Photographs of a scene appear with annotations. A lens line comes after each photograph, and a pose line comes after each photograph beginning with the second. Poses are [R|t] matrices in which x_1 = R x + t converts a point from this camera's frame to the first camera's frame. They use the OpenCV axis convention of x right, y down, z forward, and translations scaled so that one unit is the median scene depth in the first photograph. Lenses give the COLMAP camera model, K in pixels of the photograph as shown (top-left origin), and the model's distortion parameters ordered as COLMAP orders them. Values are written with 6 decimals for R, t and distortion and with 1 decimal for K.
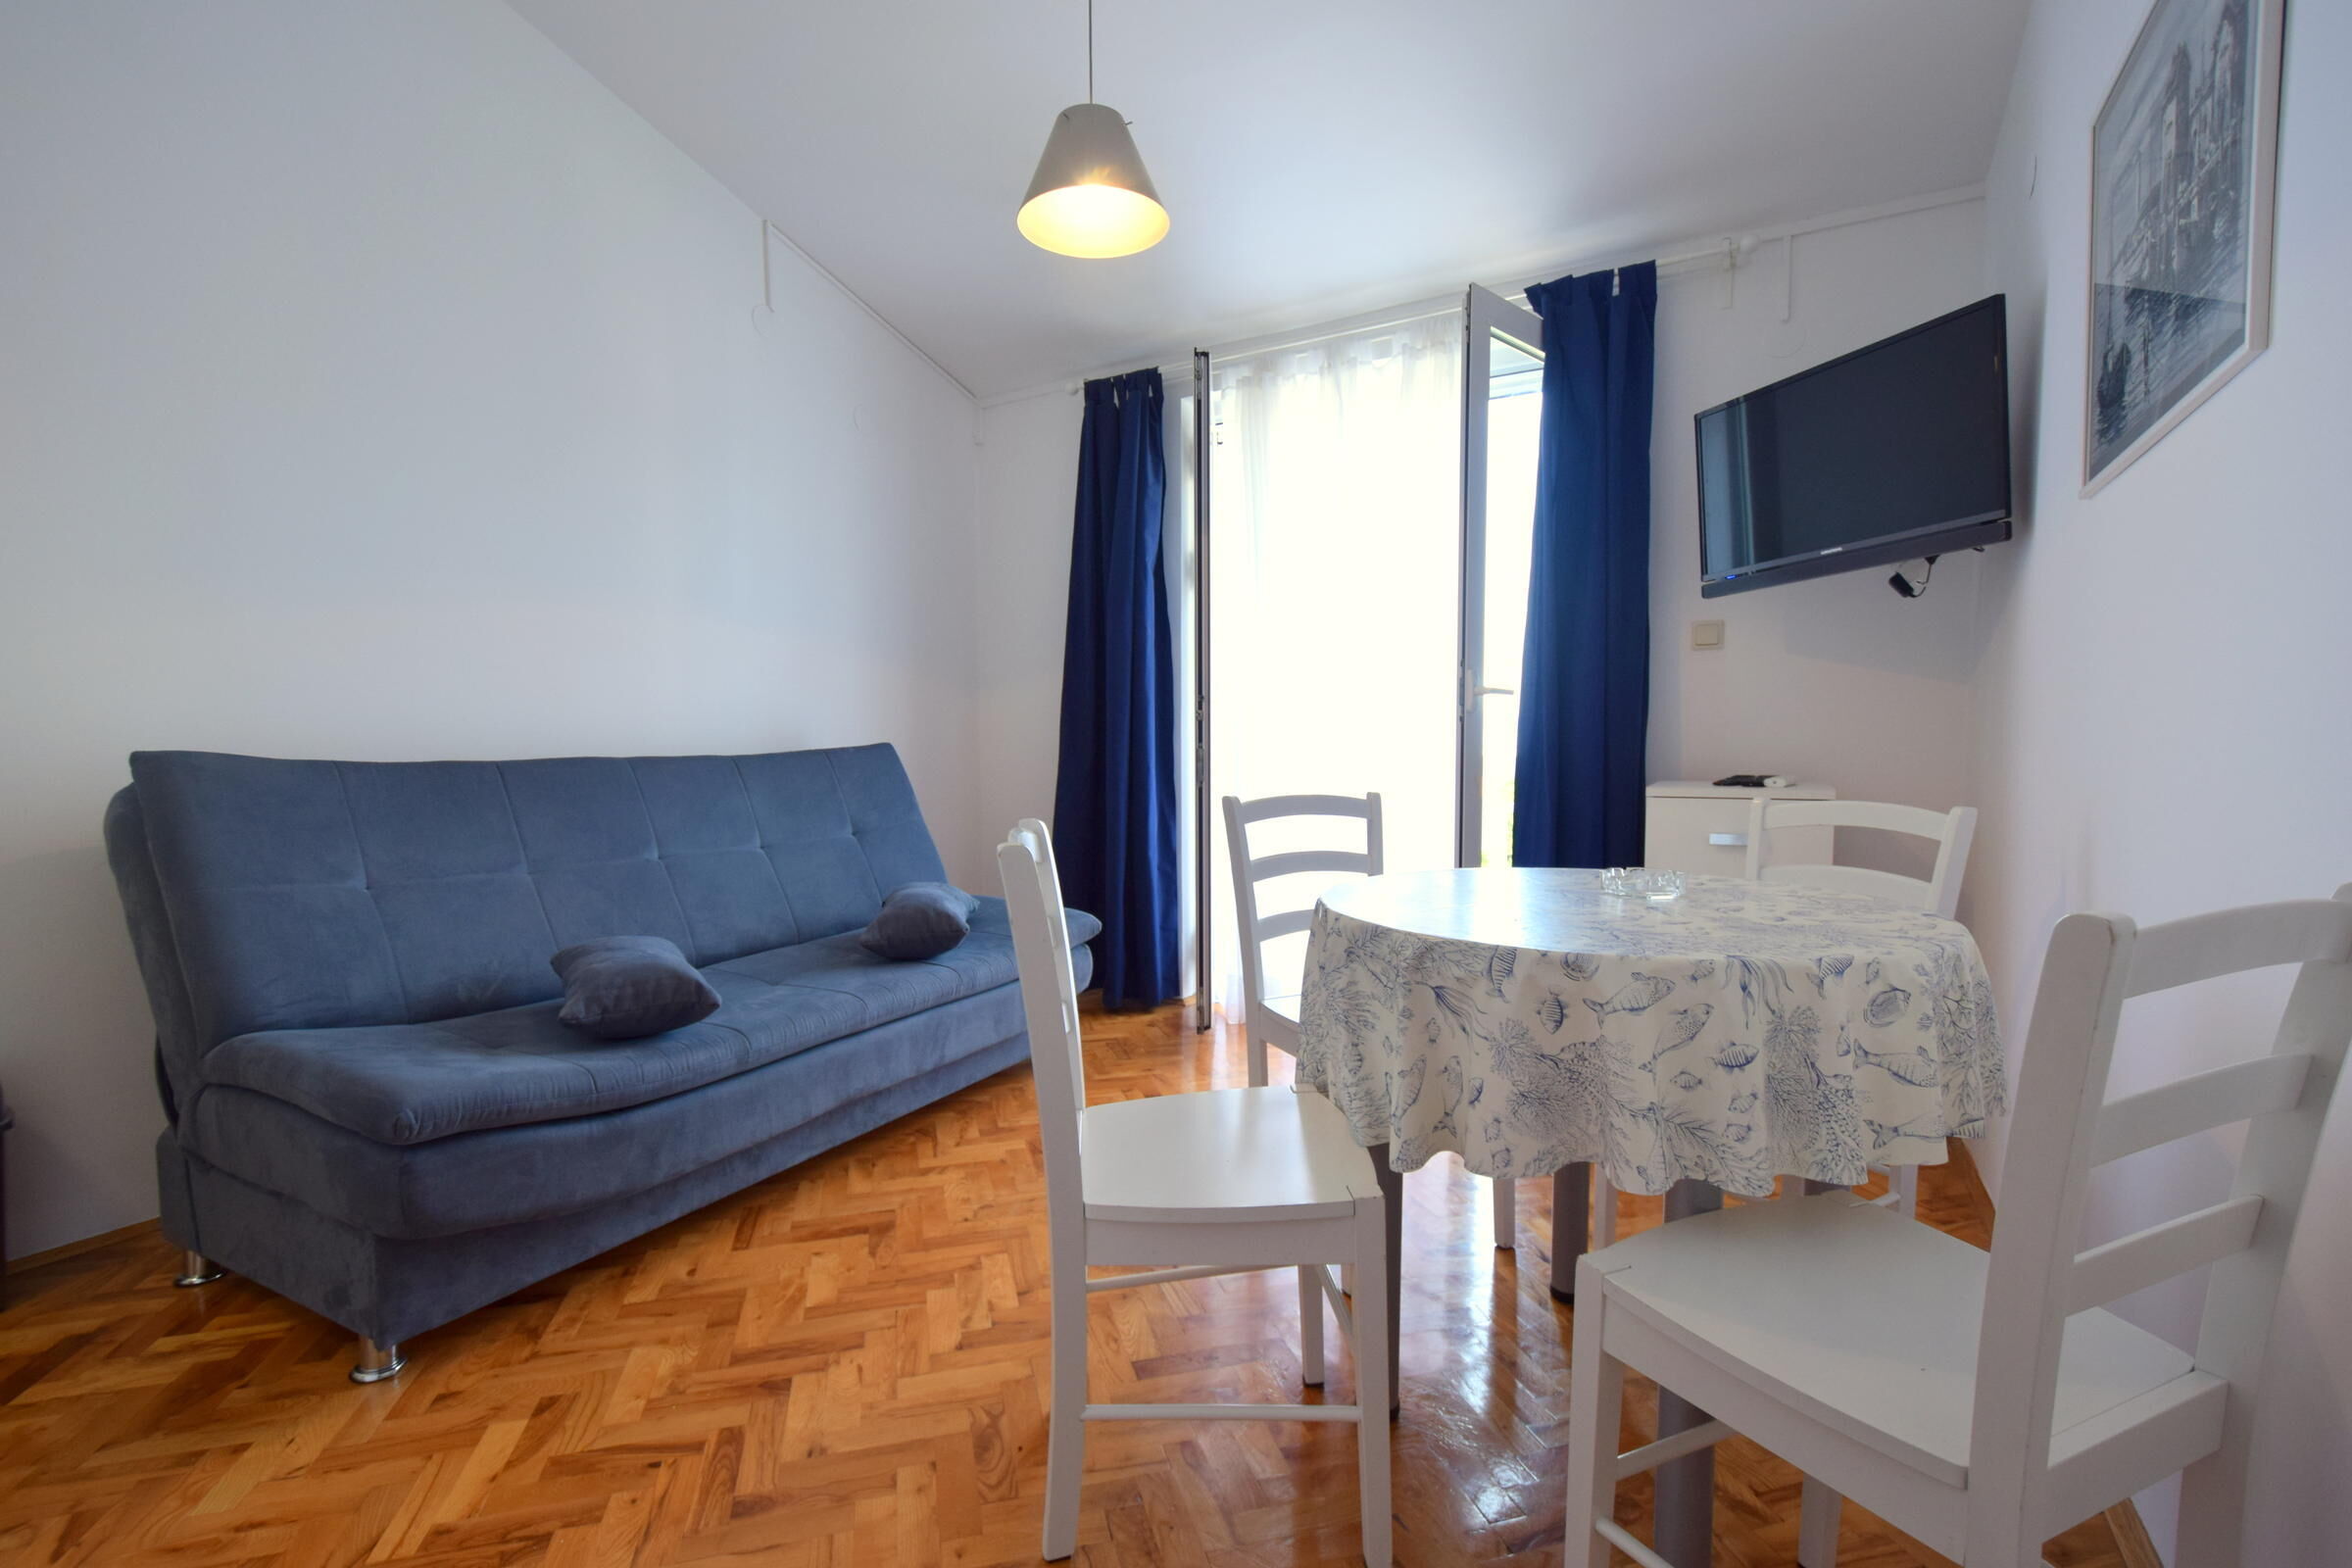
lens RADIAL K [[1063.7, 0, 1173.7], [0, 1063.7, 800.7], [0, 0, 1]] dist [0.000249, -0.001461]
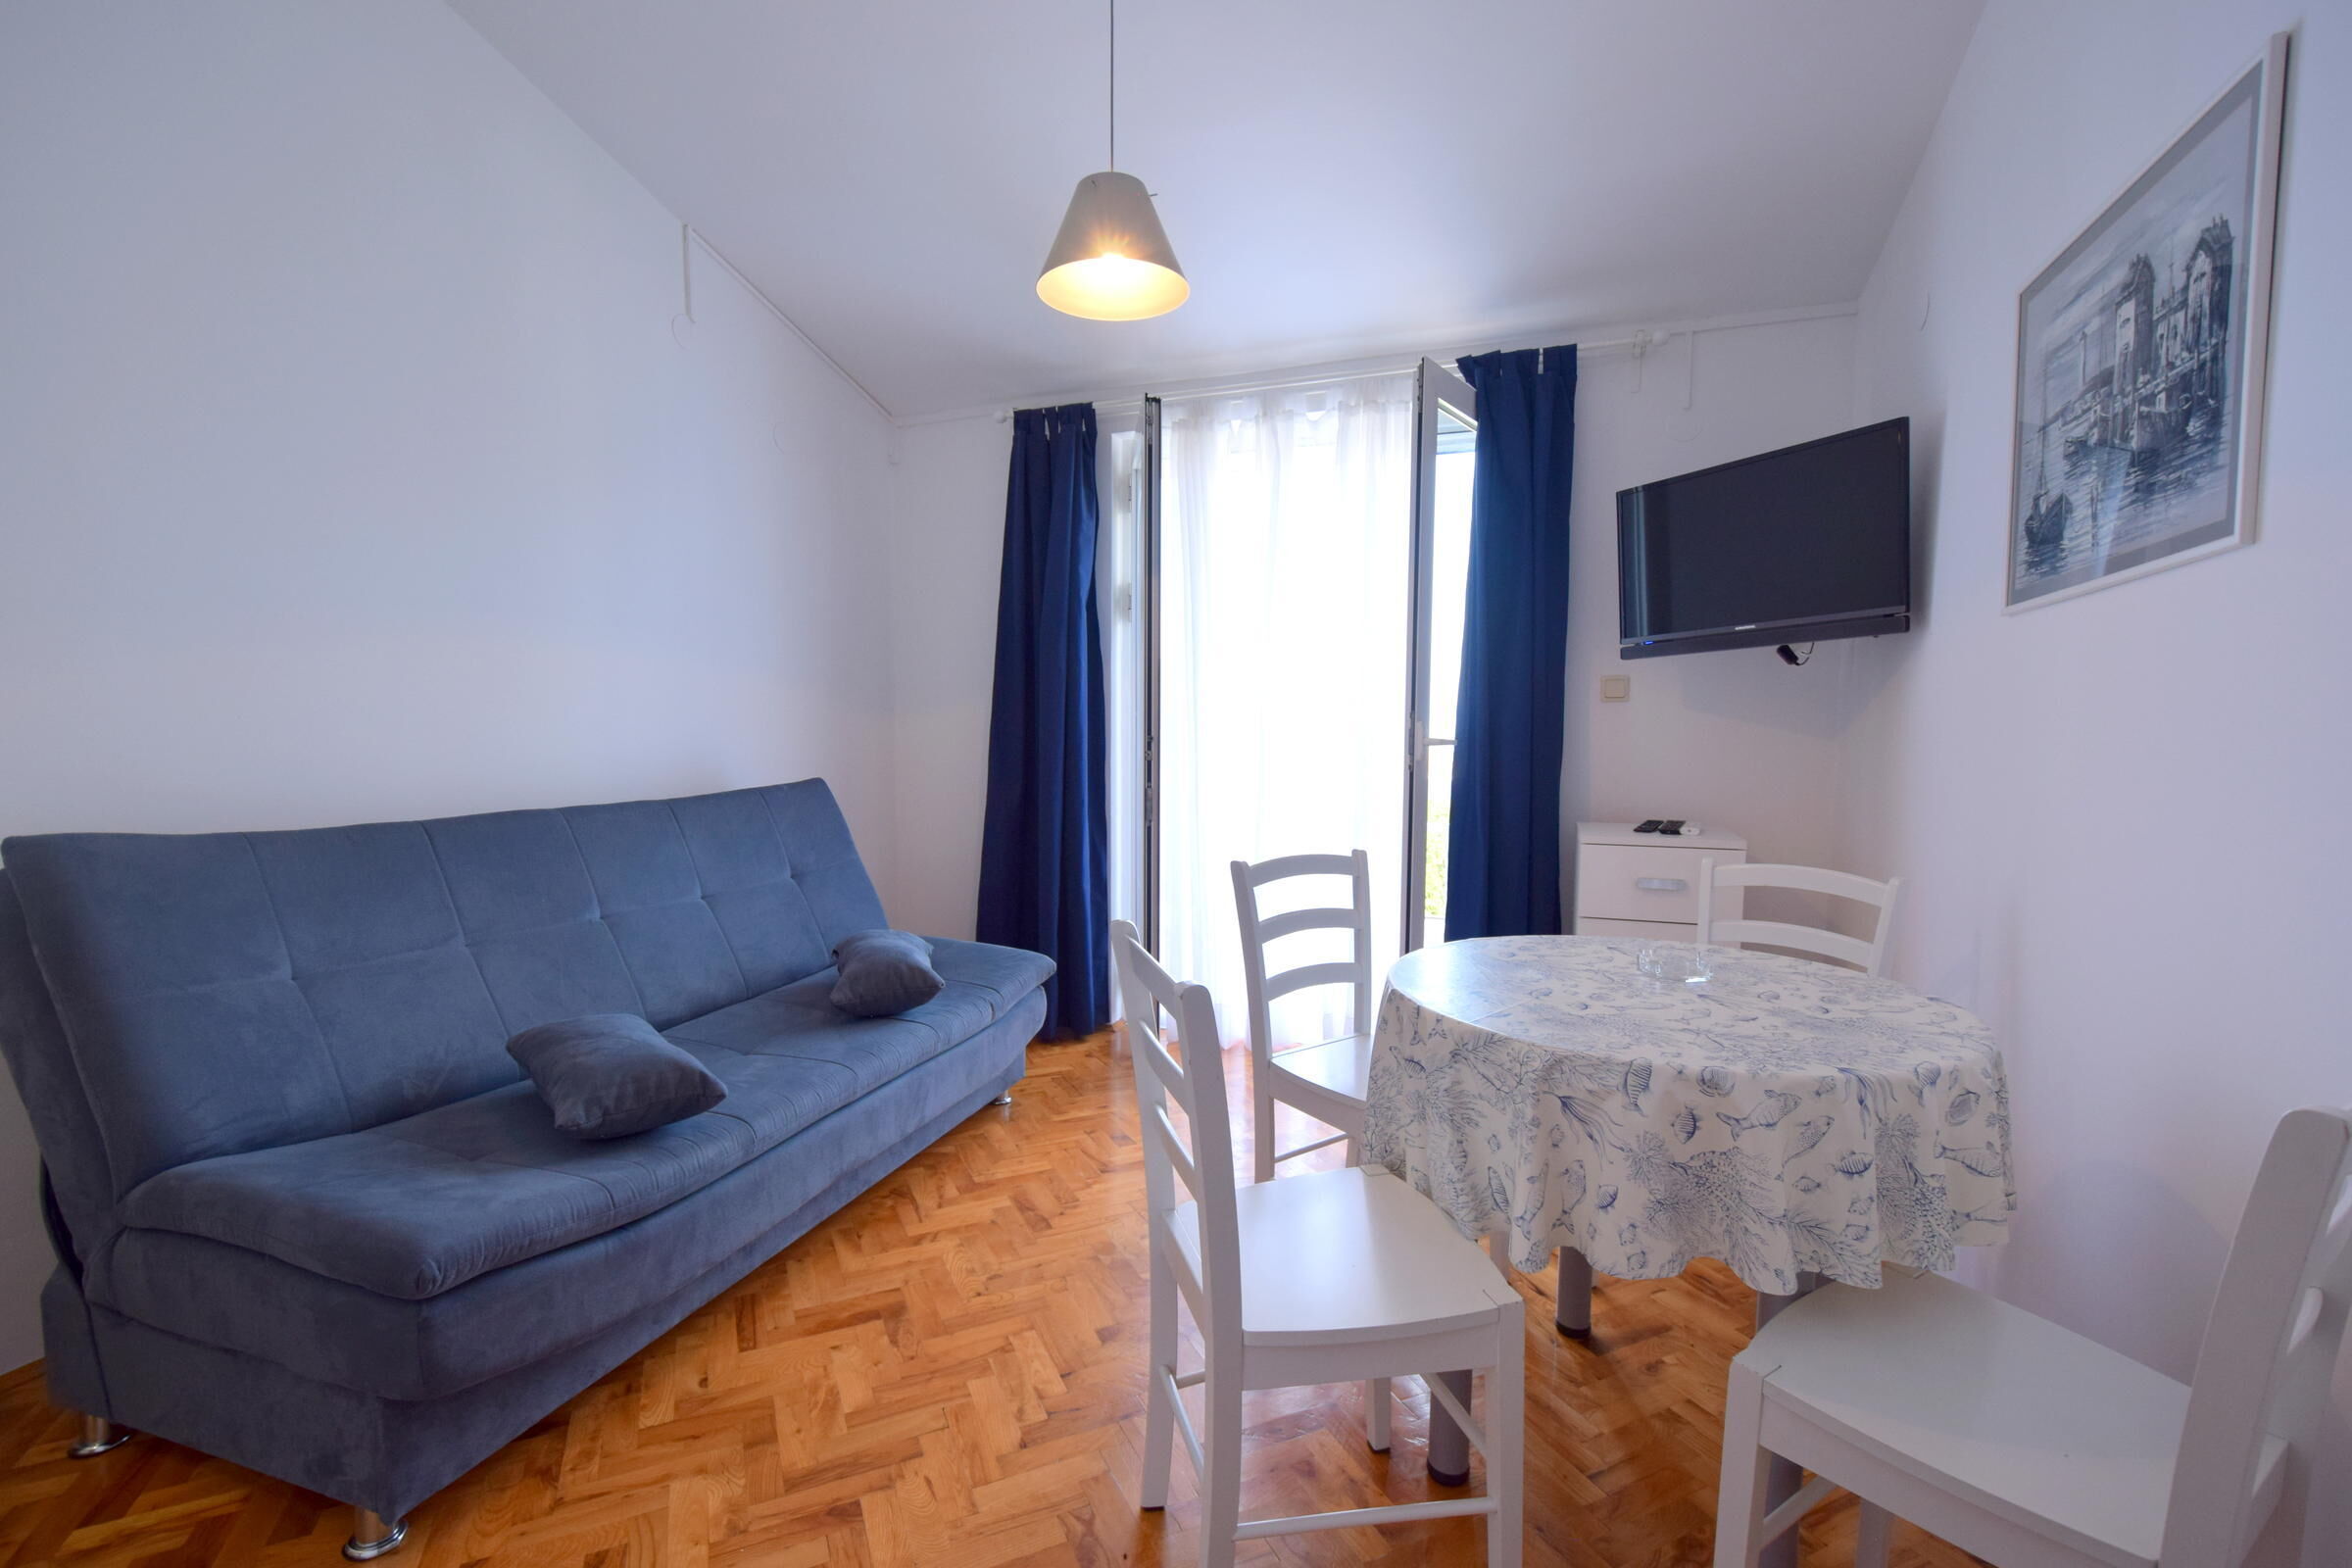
lens RADIAL K [[1035.3, 0, 1172.7], [0, 1035.3, 798.6], [0, 0, 1]] dist [-0.000941, -0.000612]
pose [[0.985966, -0.001970, 0.166935, -0.197853], [-0.000099, 0.999923, 0.012385, -0.086295], [-0.166947, -0.012228, 0.985890, 0.033213]]
